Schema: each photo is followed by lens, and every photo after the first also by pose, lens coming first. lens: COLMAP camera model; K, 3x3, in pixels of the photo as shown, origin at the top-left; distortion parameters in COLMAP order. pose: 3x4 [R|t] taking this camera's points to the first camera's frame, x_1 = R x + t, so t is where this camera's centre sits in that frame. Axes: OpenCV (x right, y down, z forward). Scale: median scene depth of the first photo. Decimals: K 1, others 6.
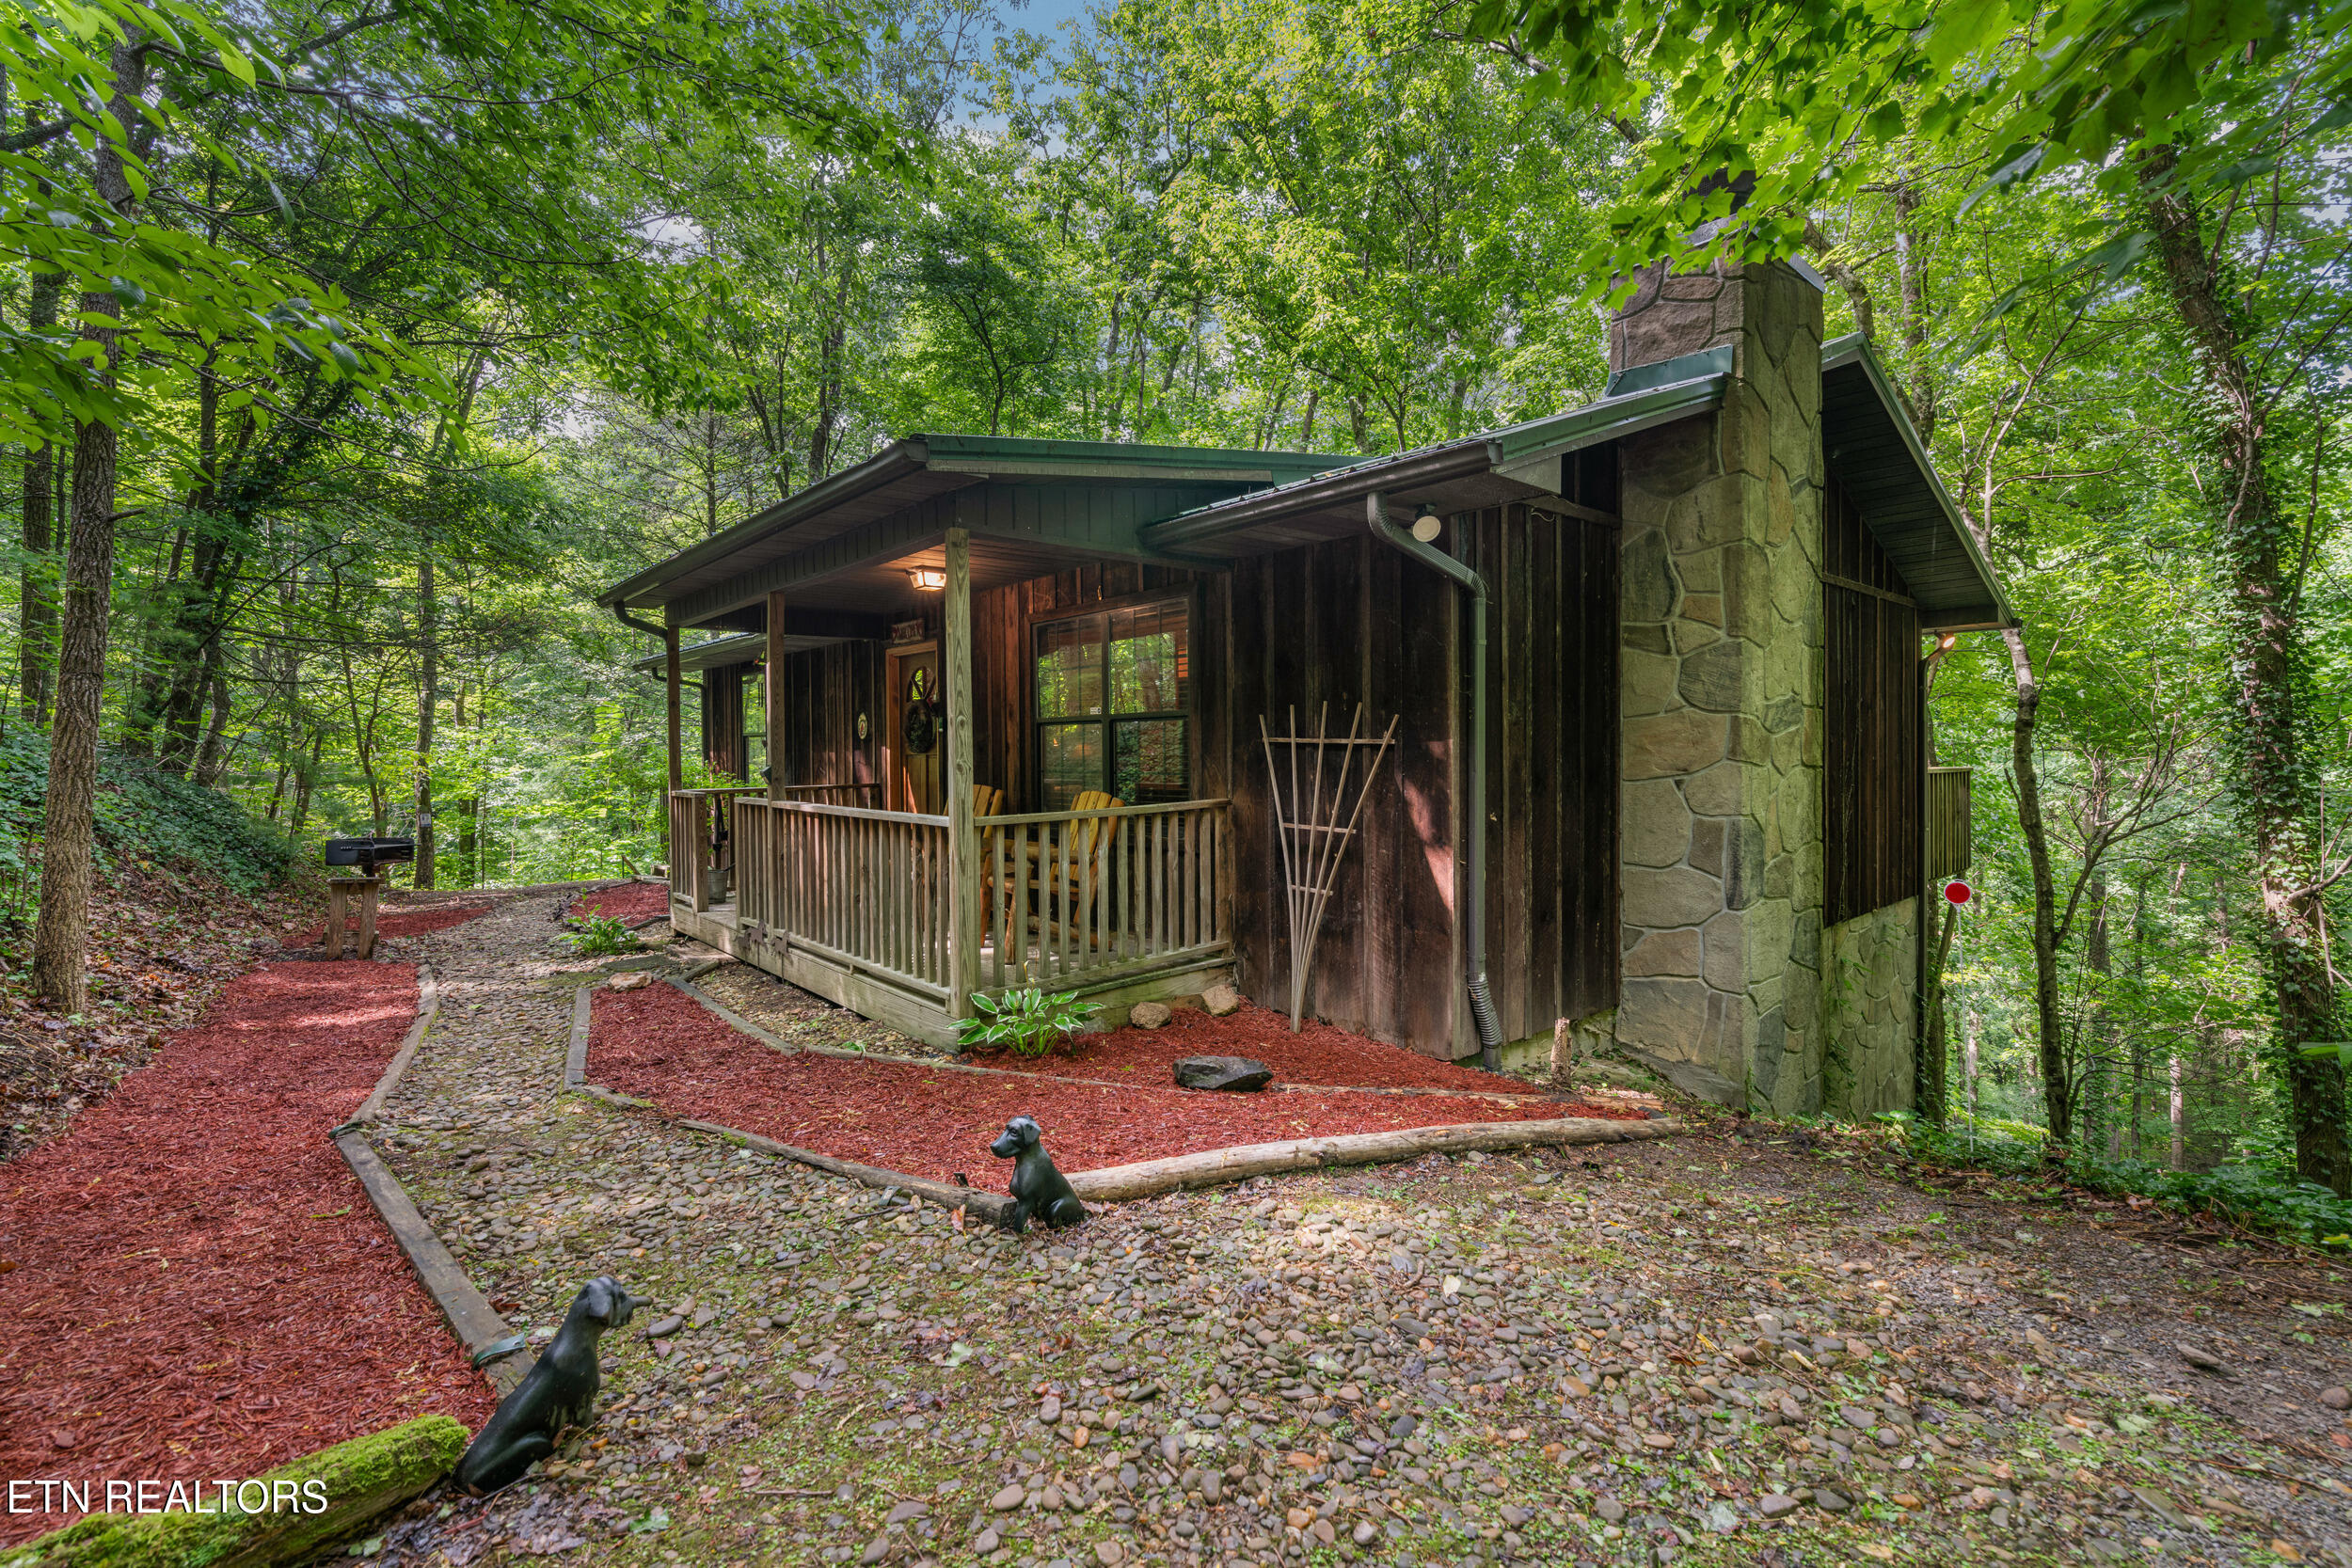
lens RADIAL K [[1064.4, 0, 1182.8], [0, 1064.4, 785.0], [0, 0, 1]] dist [-0.003124, 0.000120]
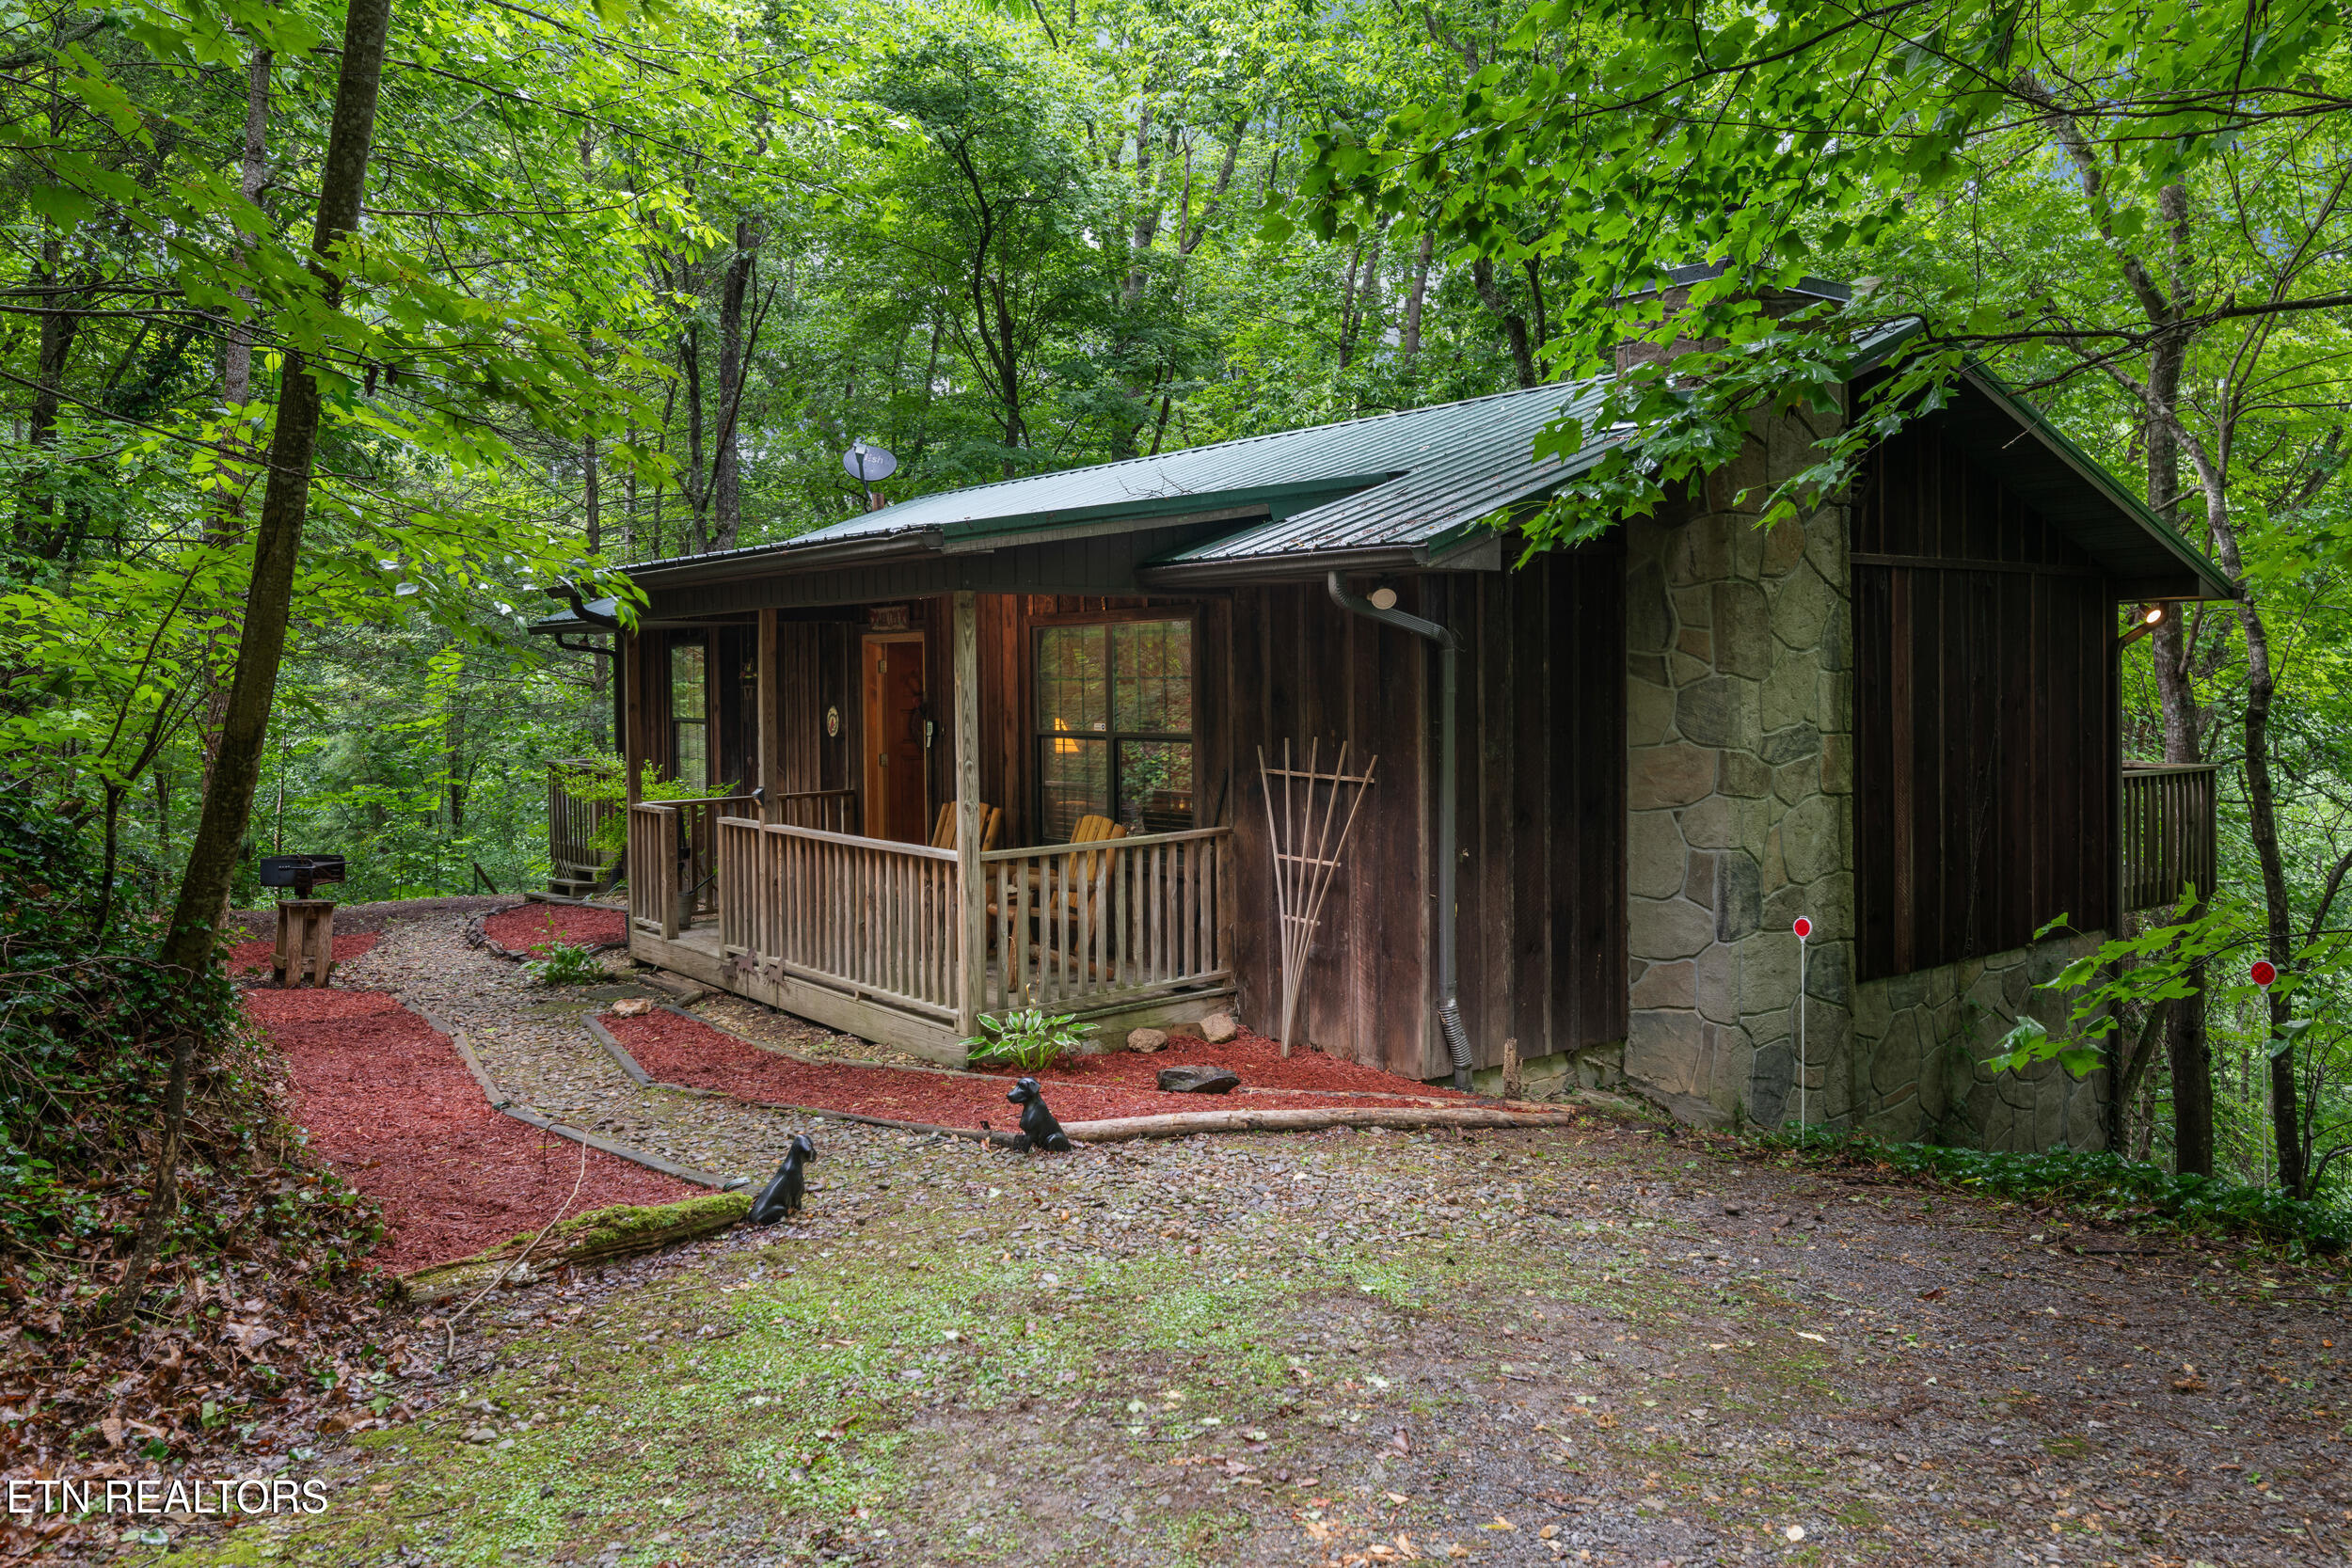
lens RADIAL K [[1676.8, 0, 1176.4], [0, 1676.8, 772.5], [0, 0, 1]] dist [0.010259, -0.001976]
pose [[0.998558, 0.000087, -0.053686, 0.085363], [0.000776, 0.999871, 0.016051, -0.069947], [0.053680, -0.016069, 0.998429, -0.621383]]
